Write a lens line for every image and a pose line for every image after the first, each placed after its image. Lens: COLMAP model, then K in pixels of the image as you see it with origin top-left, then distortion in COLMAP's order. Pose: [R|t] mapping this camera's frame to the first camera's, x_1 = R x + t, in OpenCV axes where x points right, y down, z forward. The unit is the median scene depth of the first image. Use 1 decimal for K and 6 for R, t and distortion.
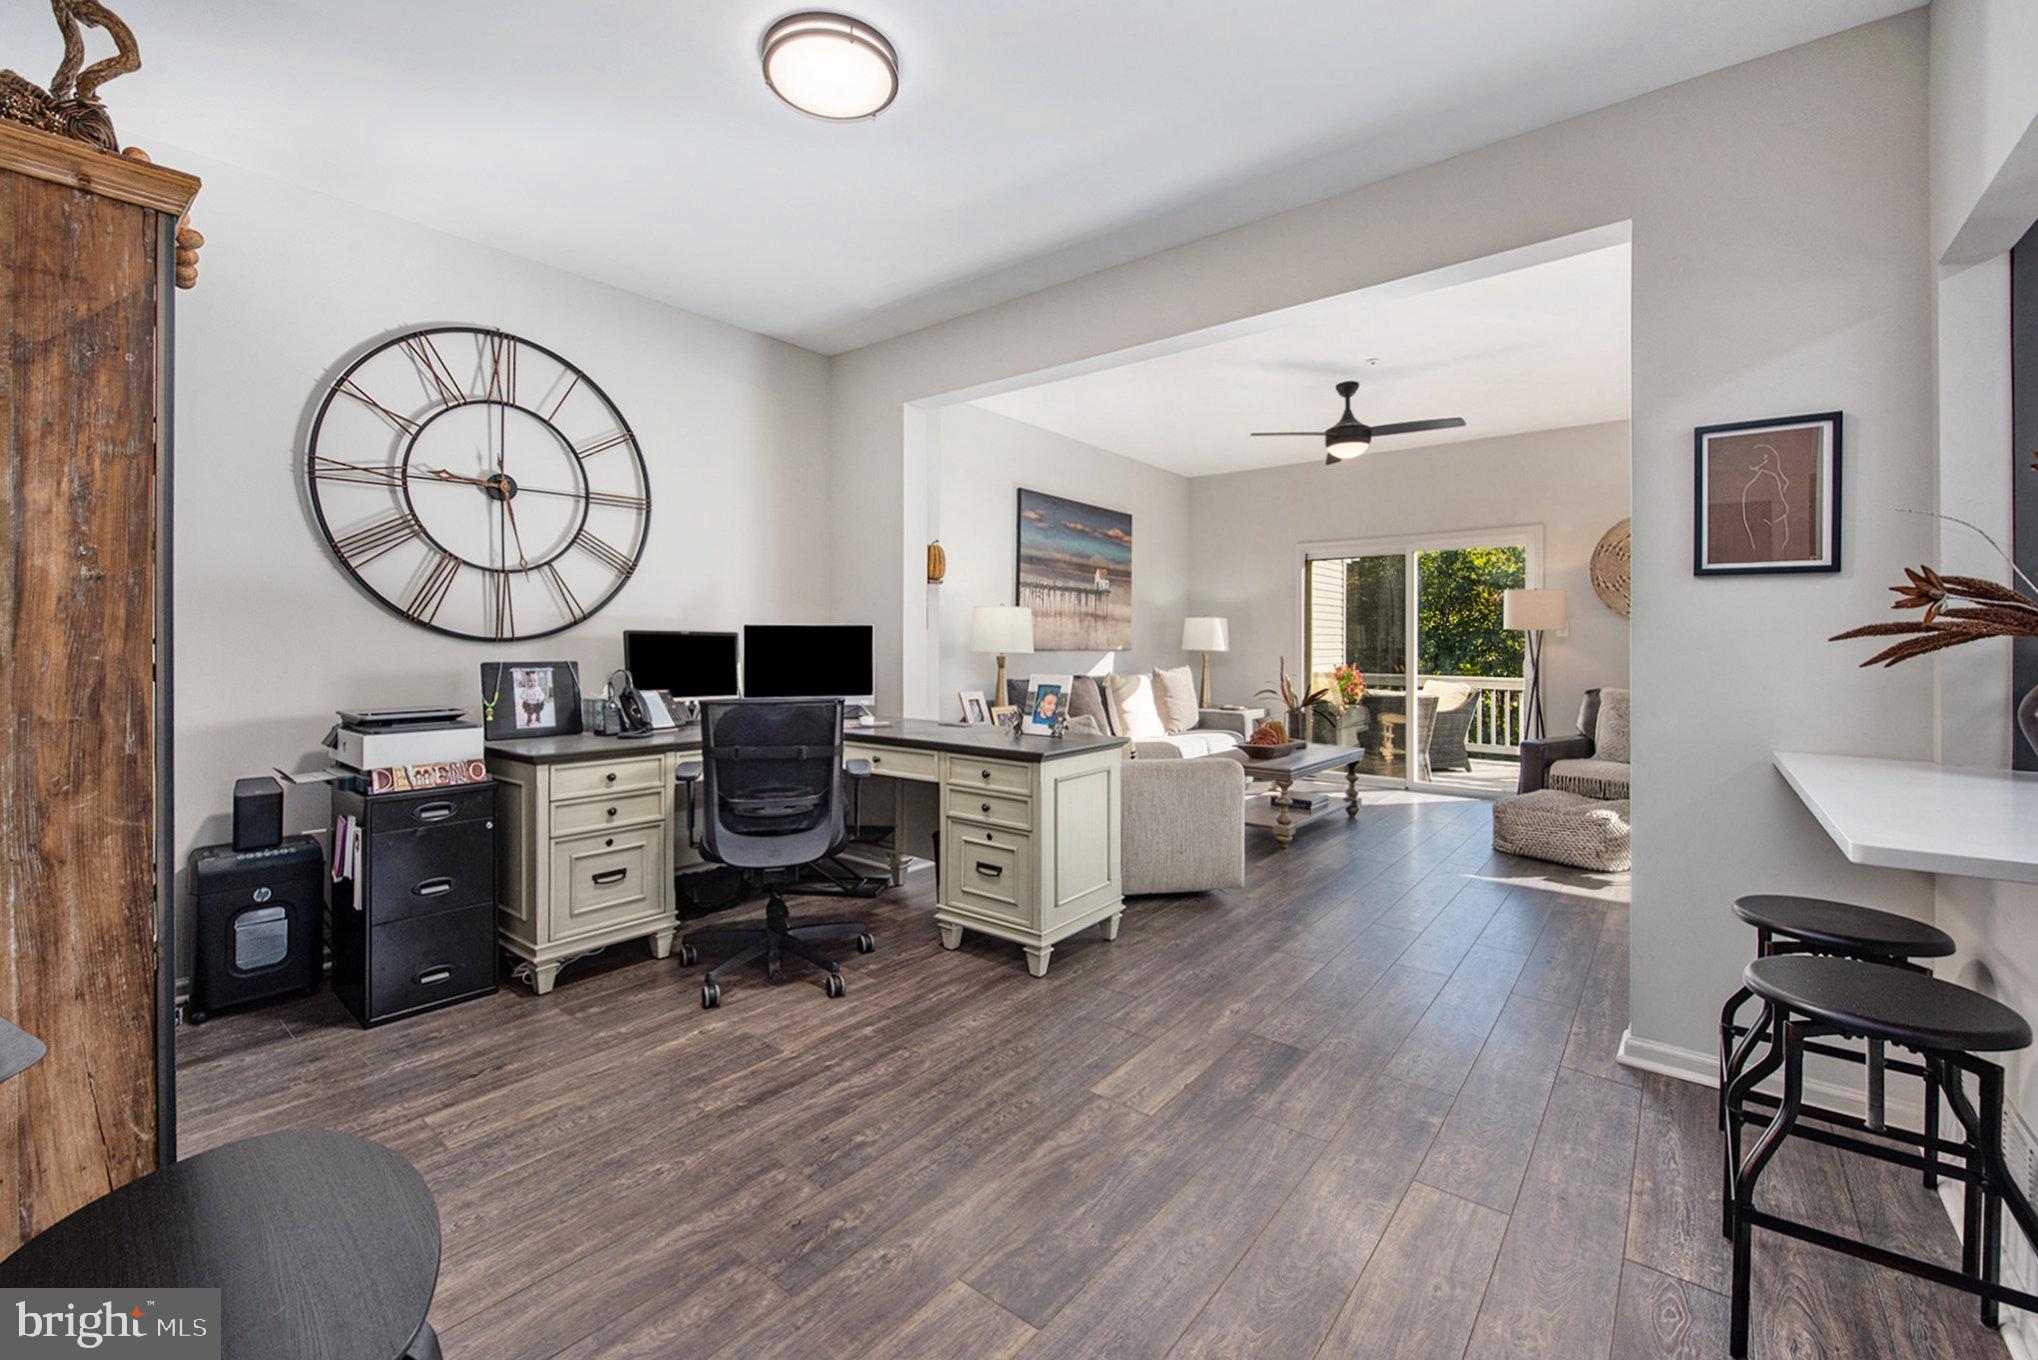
lens RADIAL K [[849.2, 0, 991.5], [0, 849.2, 646.2], [0, 0, 1]] dist [-0.012745, 0.000016]
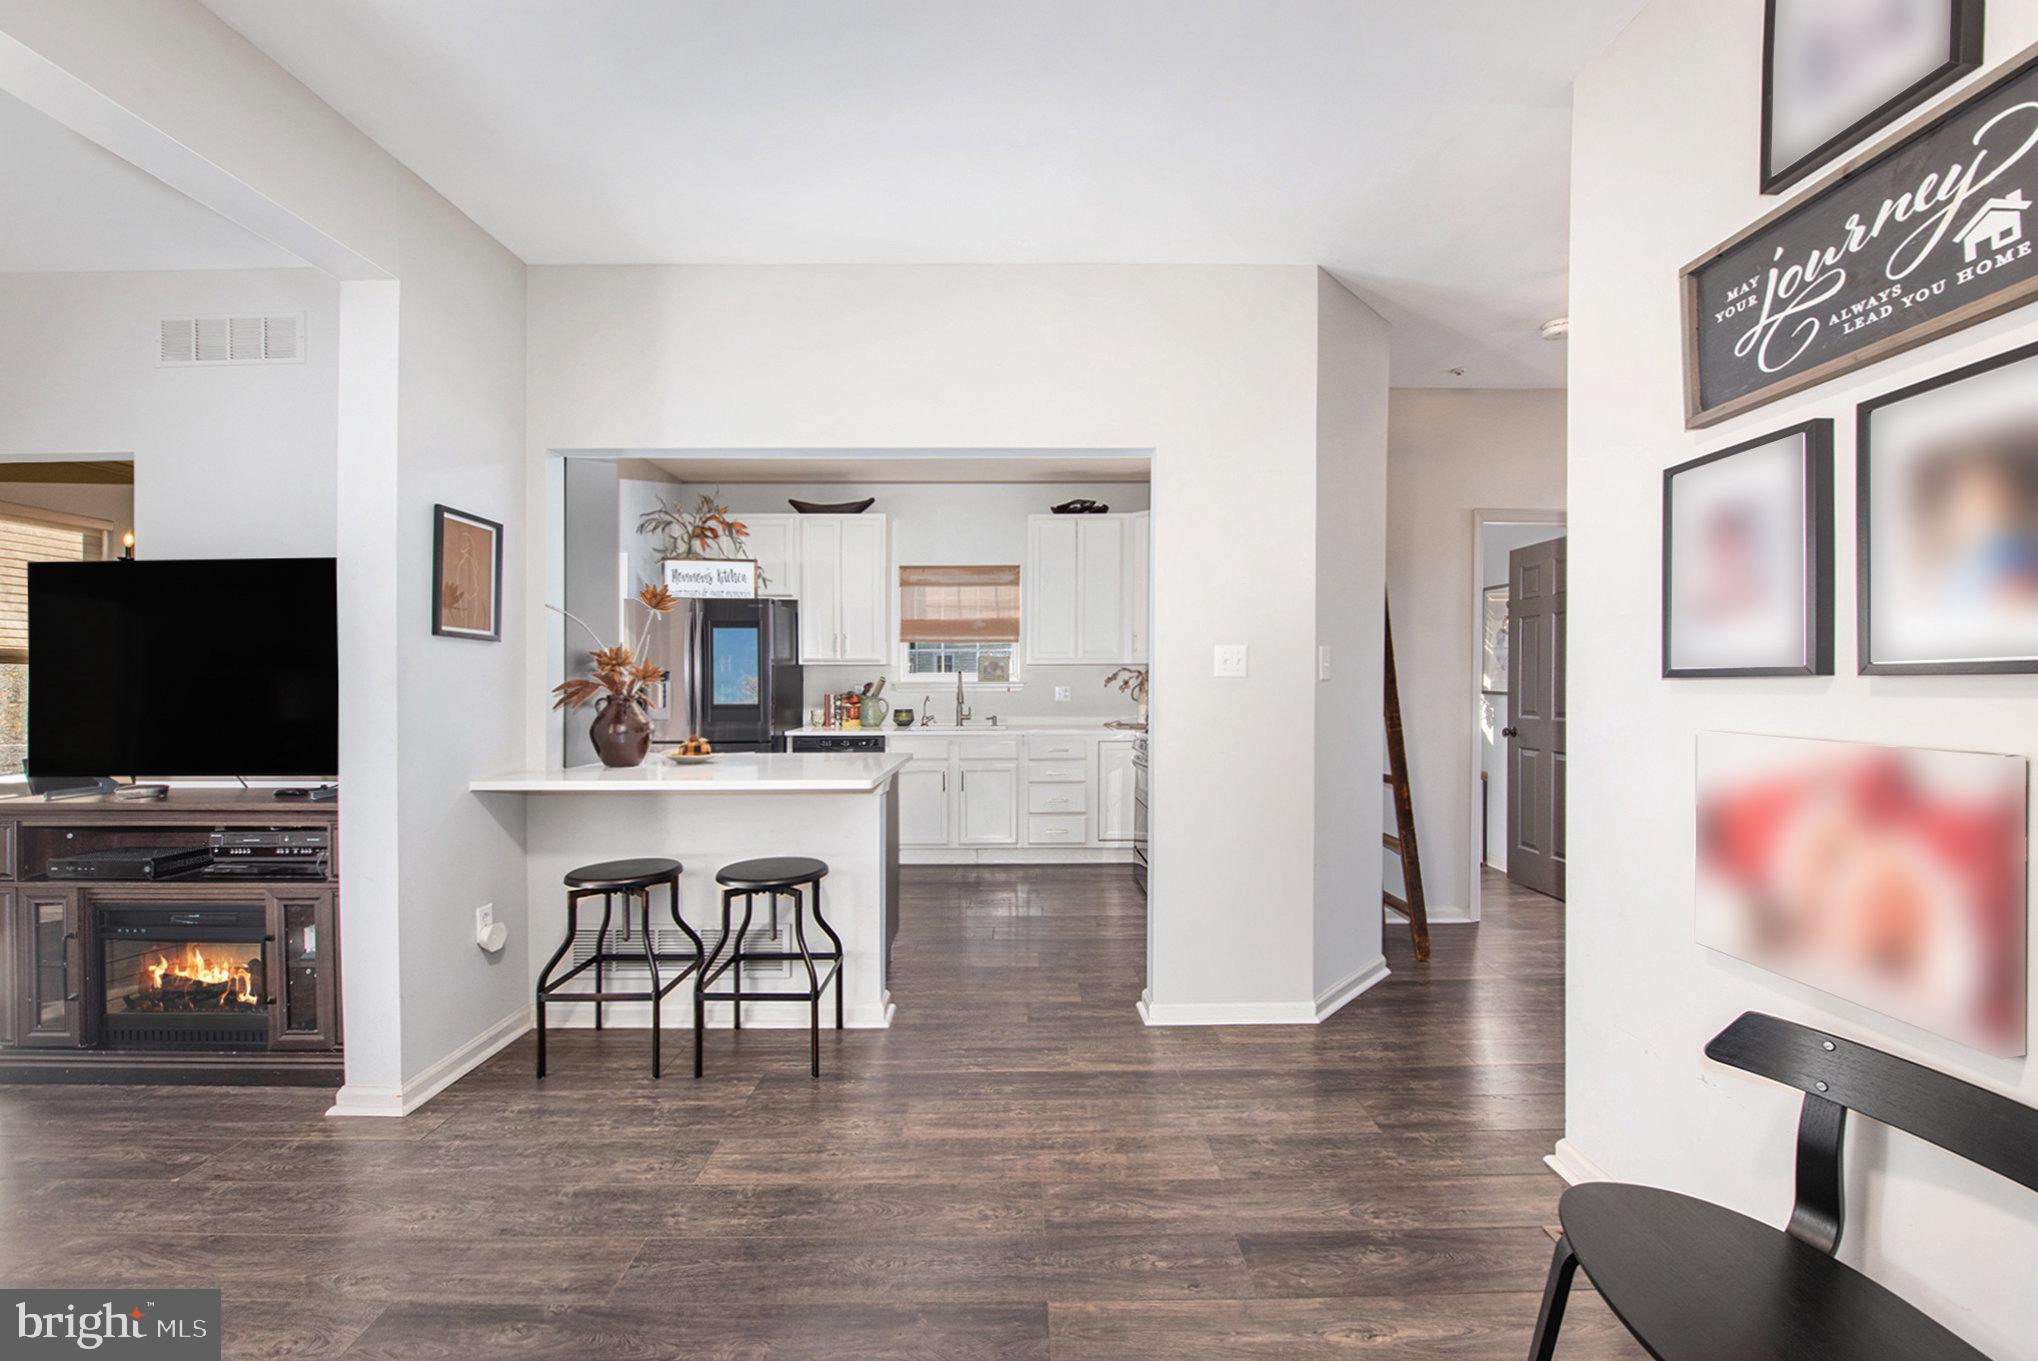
lens RADIAL K [[839.9, 0, 1053.3], [0, 839.9, 679.5], [0, 0, 1]] dist [-0.000408, -0.000065]
pose [[-0.678828, 0.003784, 0.734288, -0.359193], [0.004106, 0.999991, -0.001357, -0.016079], [-0.734286, 0.002094, -0.678837, 0.798484]]
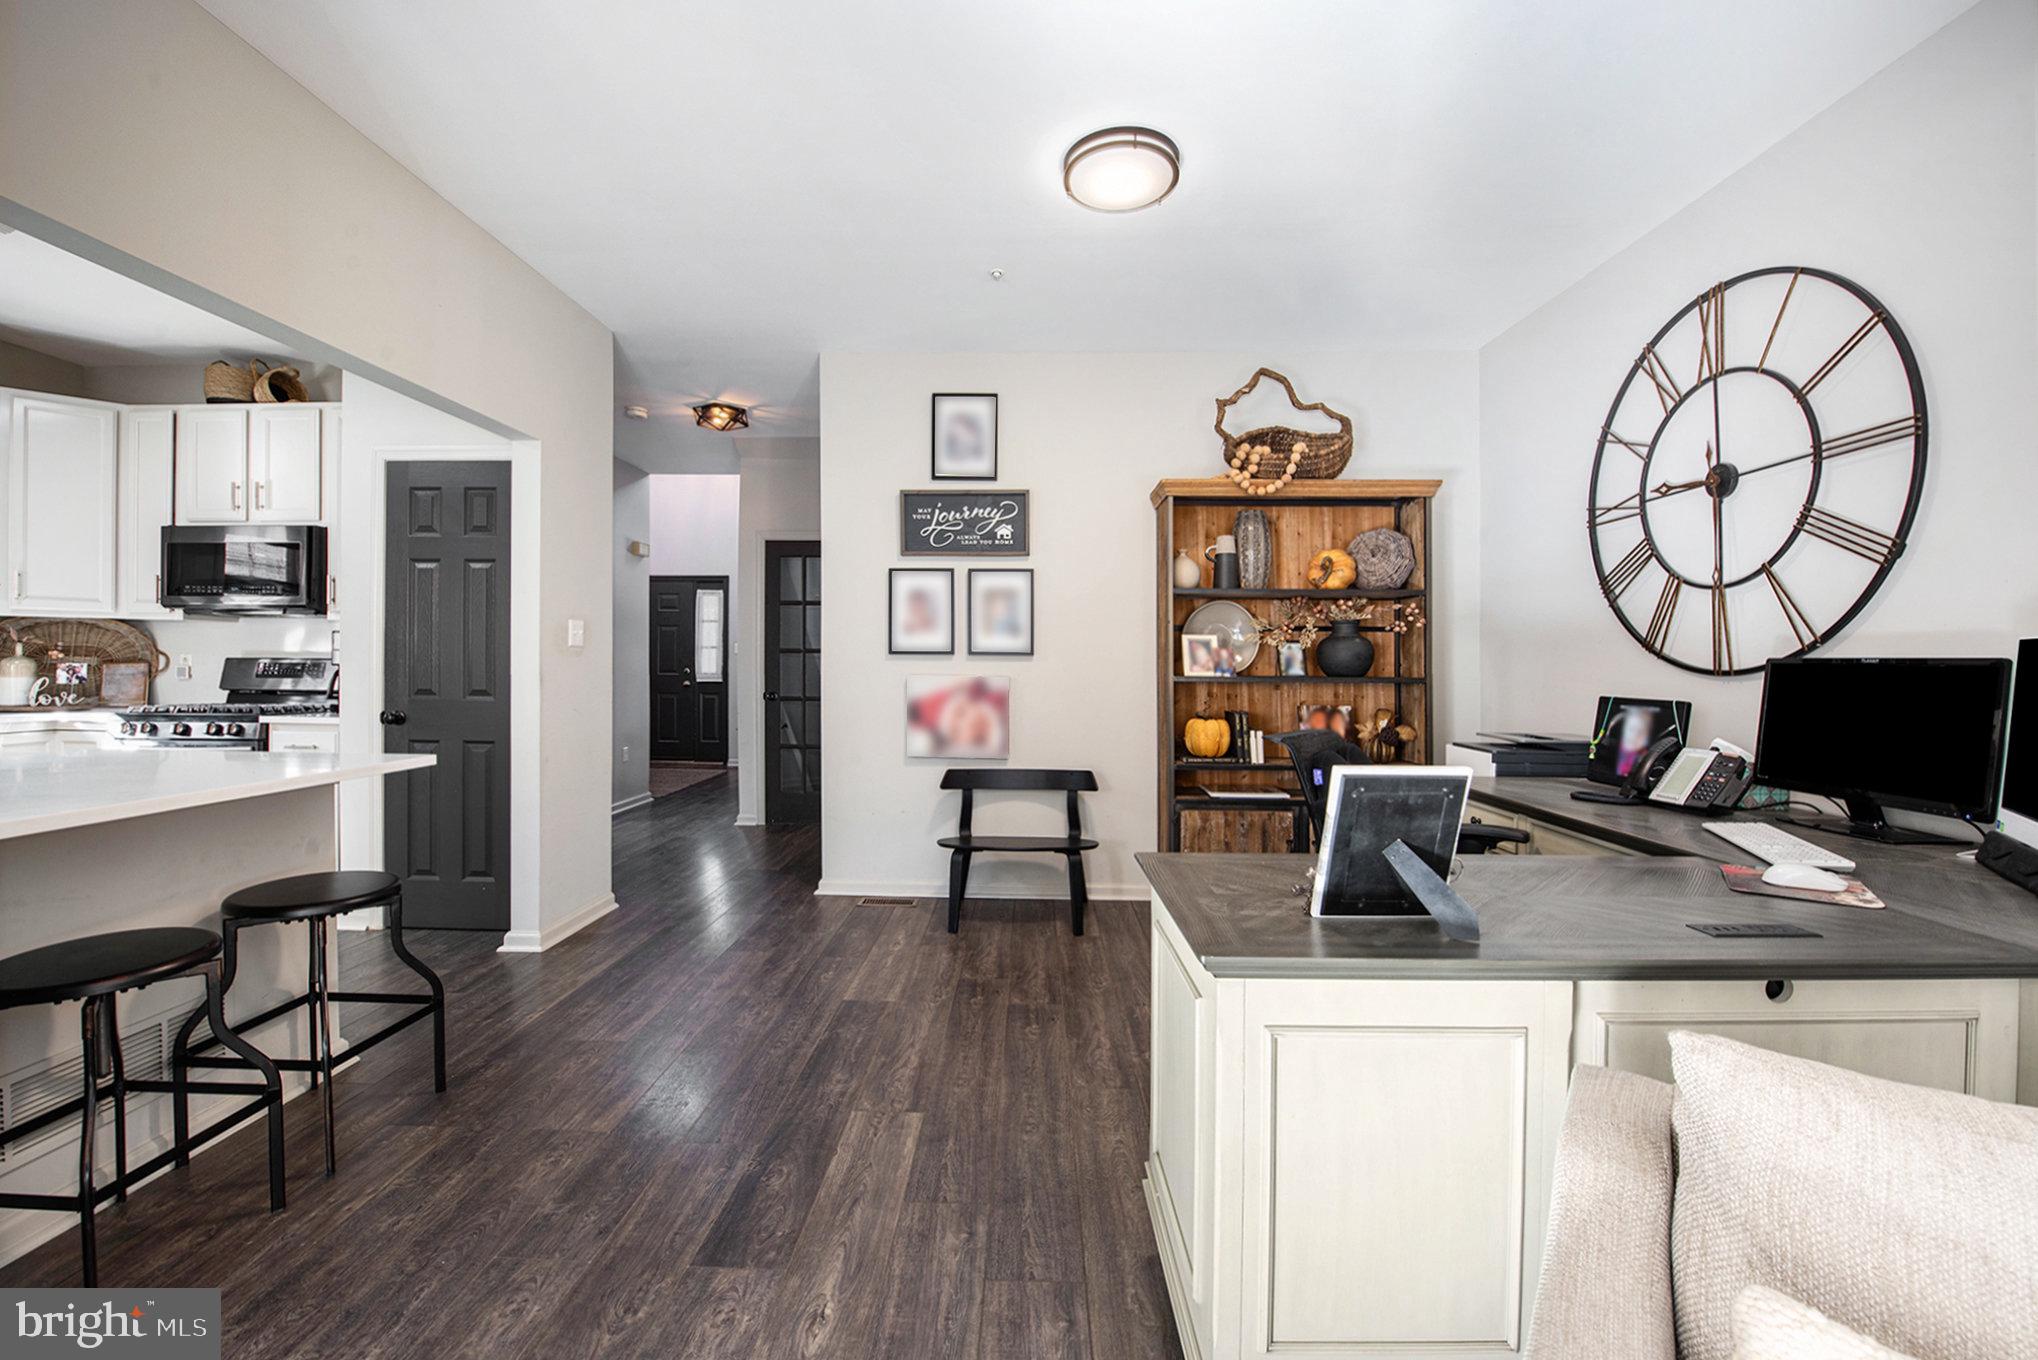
lens RADIAL K [[798.8, 0, 1016.5], [0, 798.8, 658.3], [0, 0, 1]] dist [-0.001132, -0.000093]
pose [[-0.767799, -0.010570, -0.640604, 0.446385], [-0.012941, 0.999916, -0.000988, -0.010752], [0.640560, 0.007531, -0.767871, 1.246409]]
